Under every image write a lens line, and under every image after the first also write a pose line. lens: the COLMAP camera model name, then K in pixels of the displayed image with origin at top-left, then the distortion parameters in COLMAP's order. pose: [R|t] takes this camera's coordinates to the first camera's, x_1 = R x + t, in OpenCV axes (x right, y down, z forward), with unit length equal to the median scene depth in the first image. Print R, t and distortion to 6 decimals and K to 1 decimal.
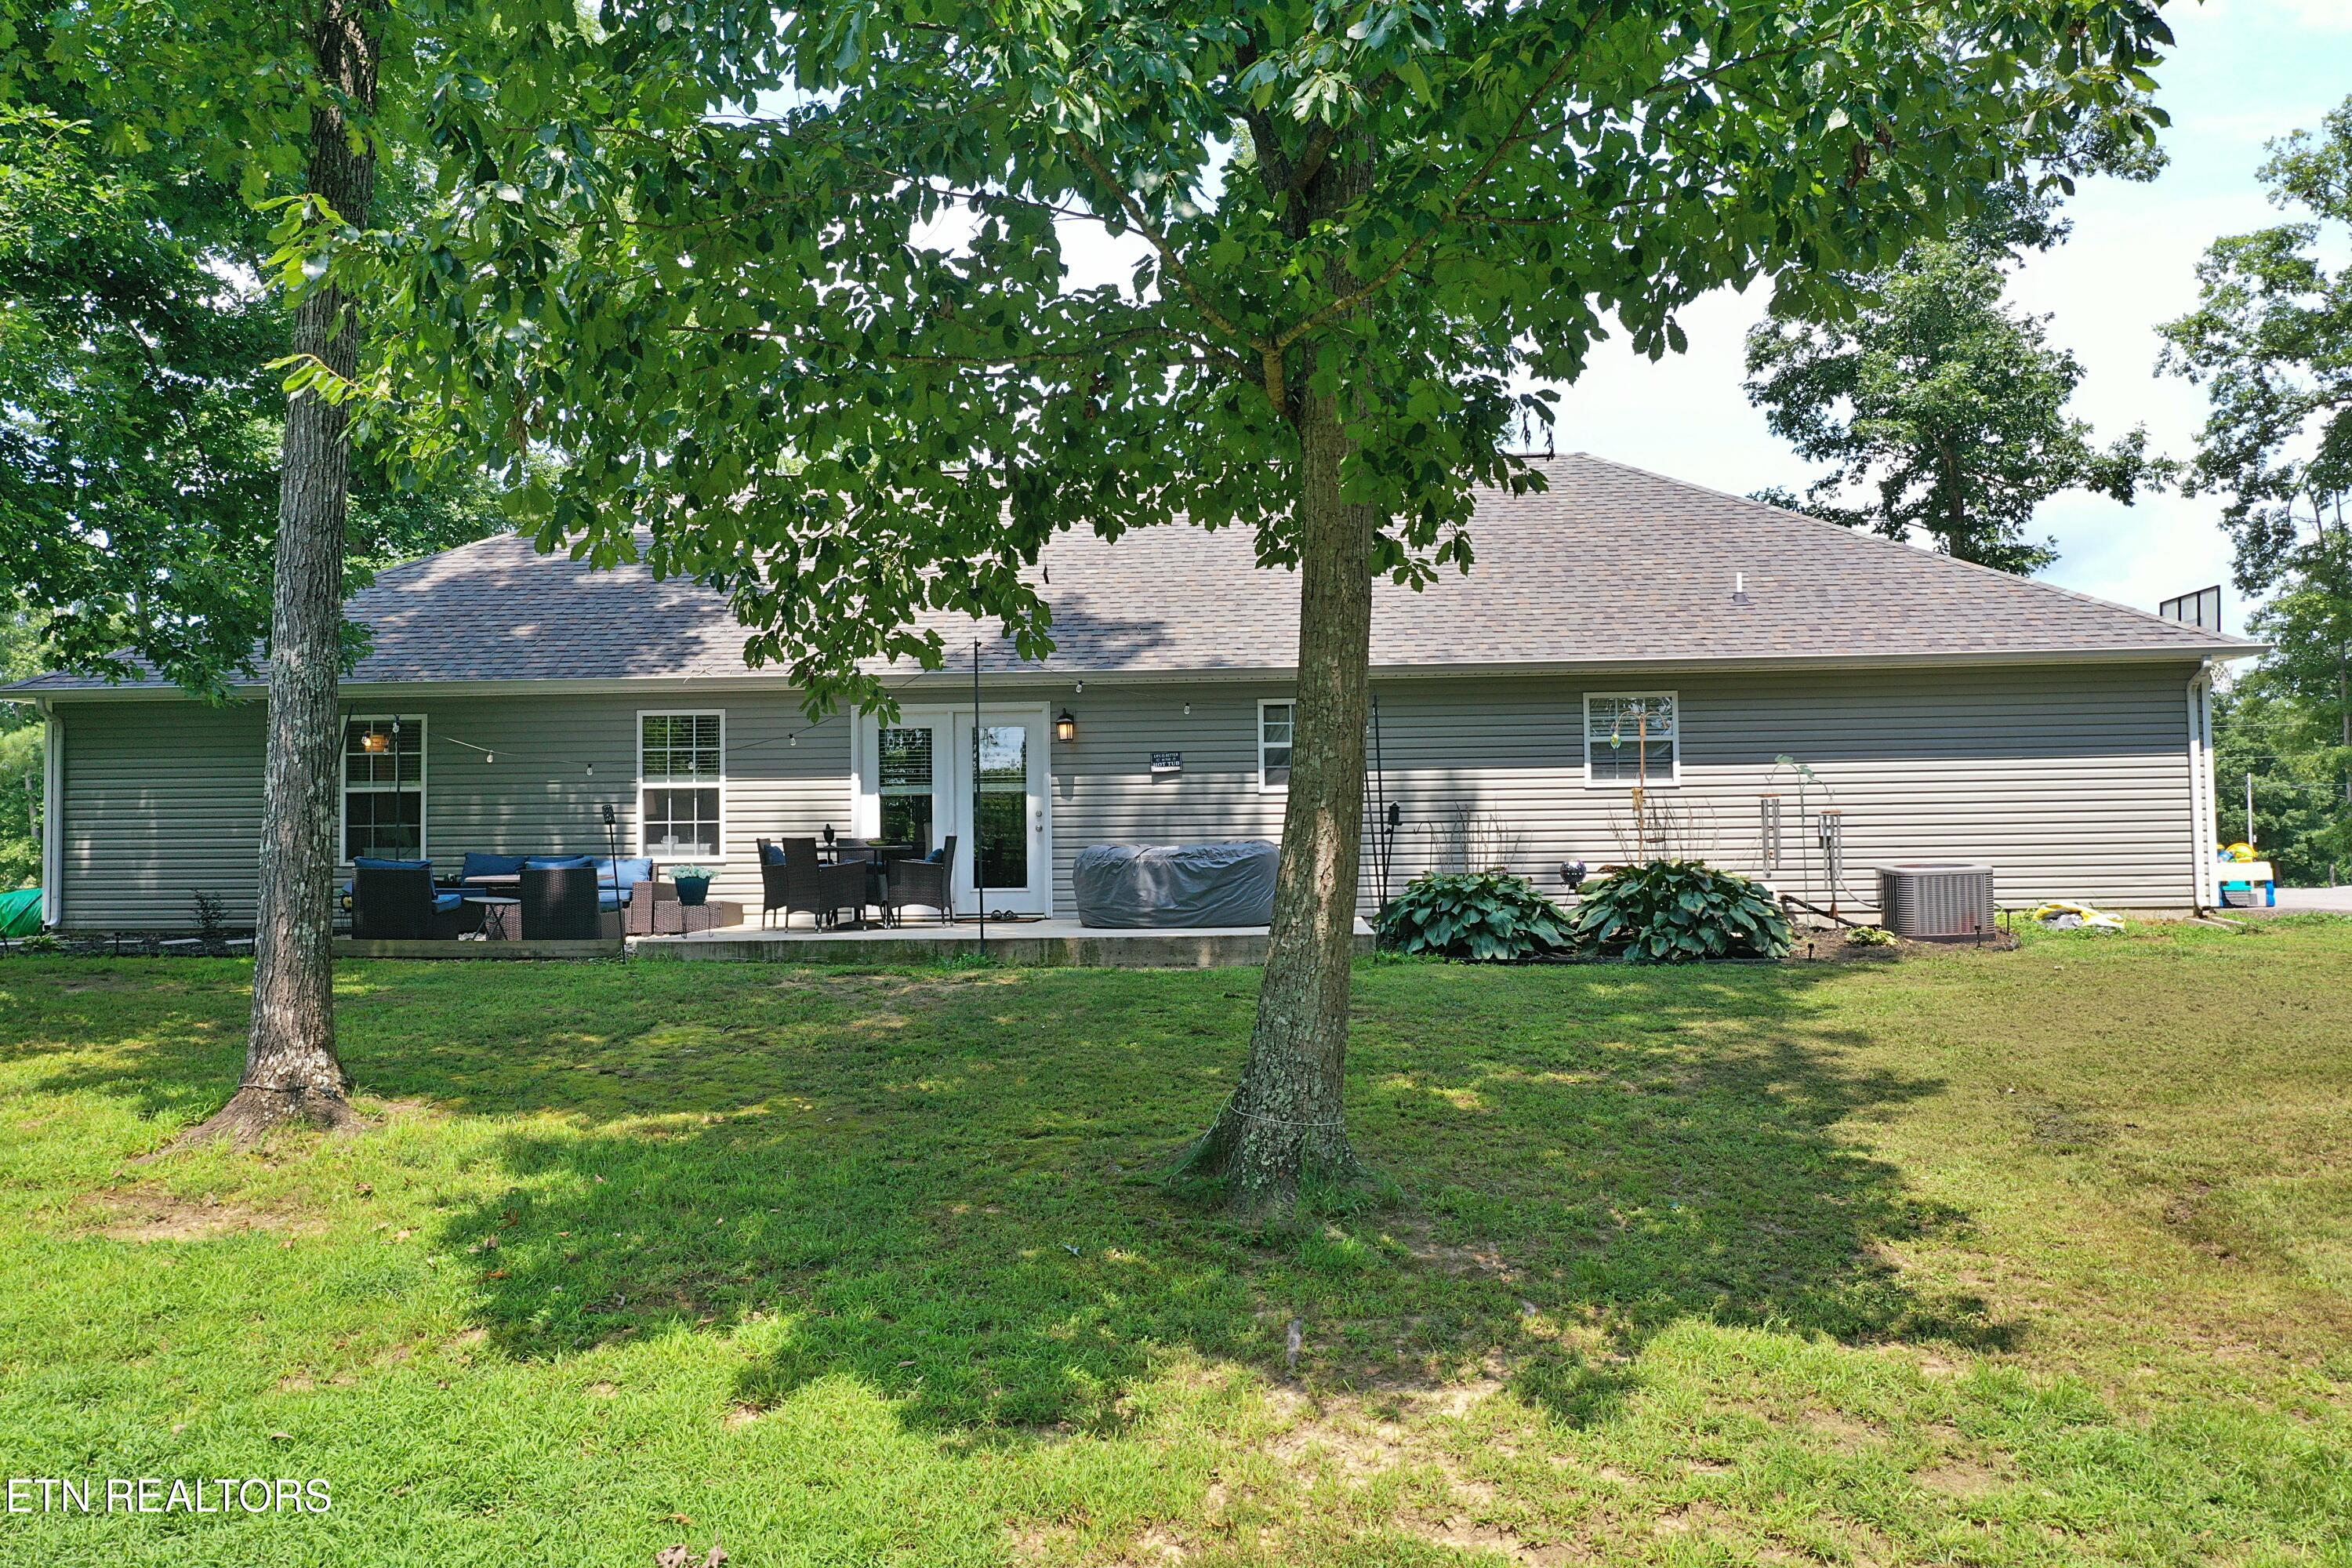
lens RADIAL K [[1887.6, 0, 1184.5], [0, 1887.6, 724.8], [0, 0, 1]] dist [0.005722, 0.002022]
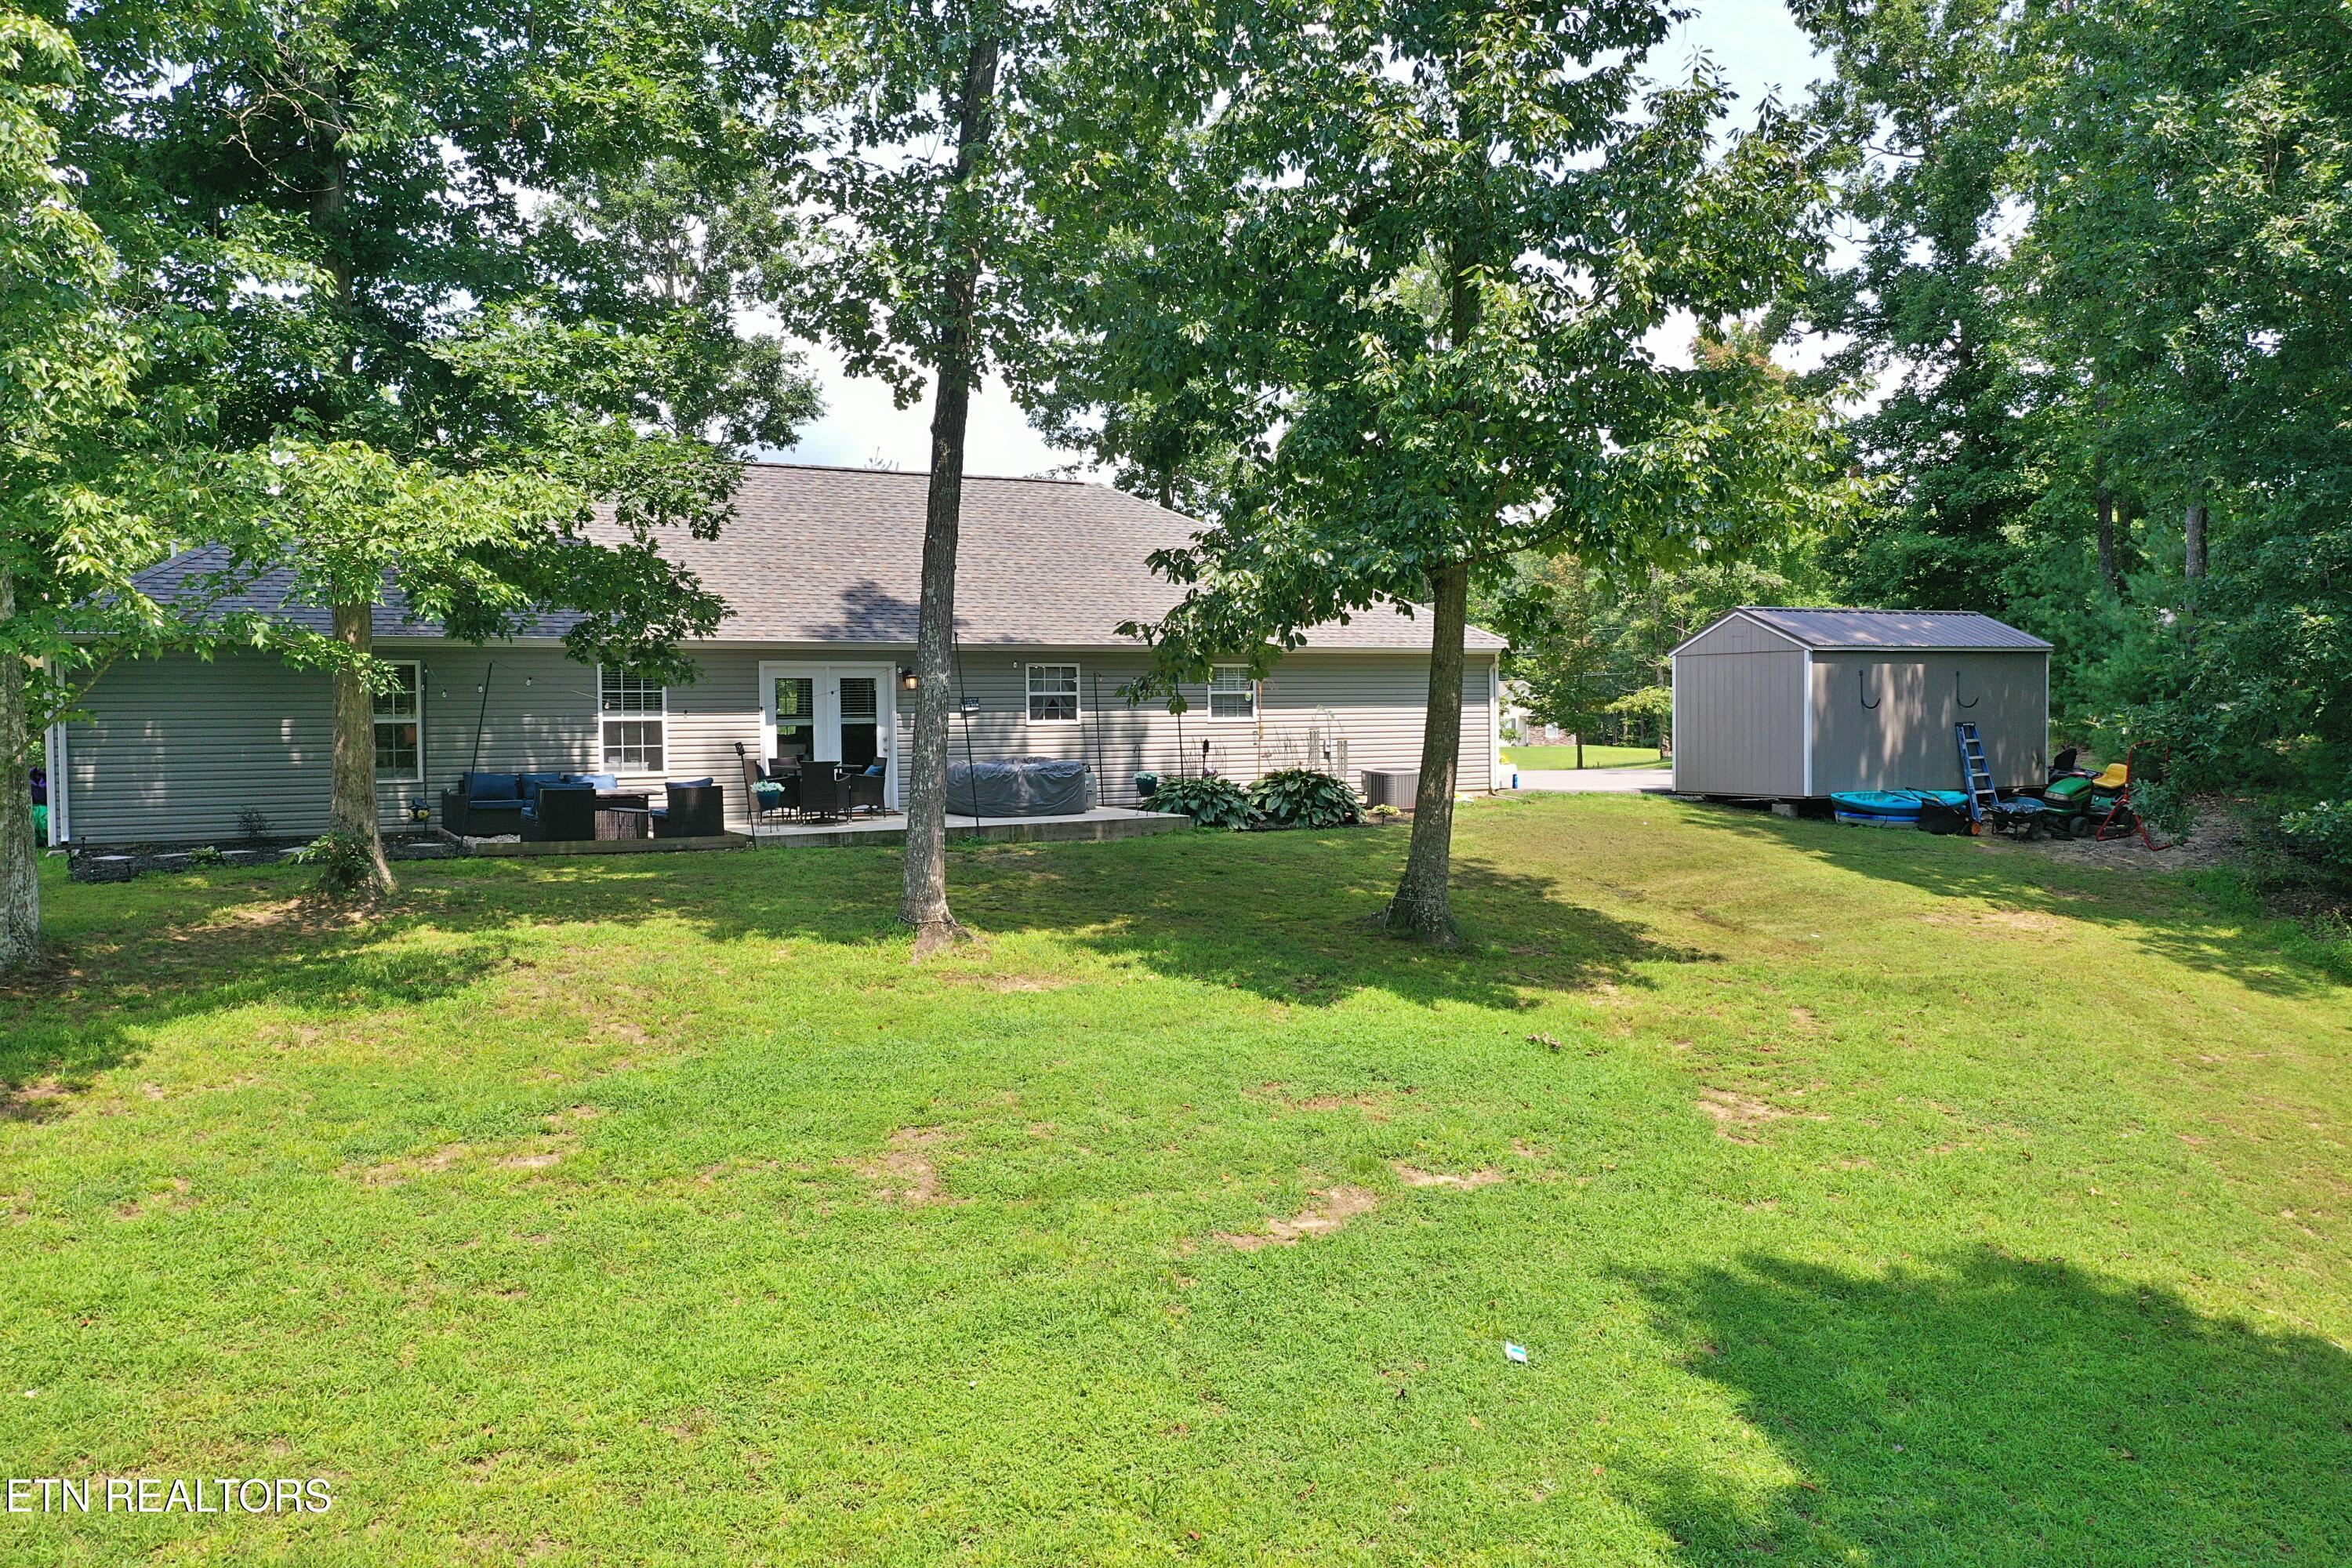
lens RADIAL K [[1887.6, 0, 1184.5], [0, 1887.6, 724.8], [0, 0, 1]] dist [0.005722, 0.002022]
pose [[0.818024, -0.001157, 0.575183, -0.716184], [-0.040253, 0.997431, 0.059253, -0.058047], [-0.573774, -0.071624, 0.815876, -0.304095]]
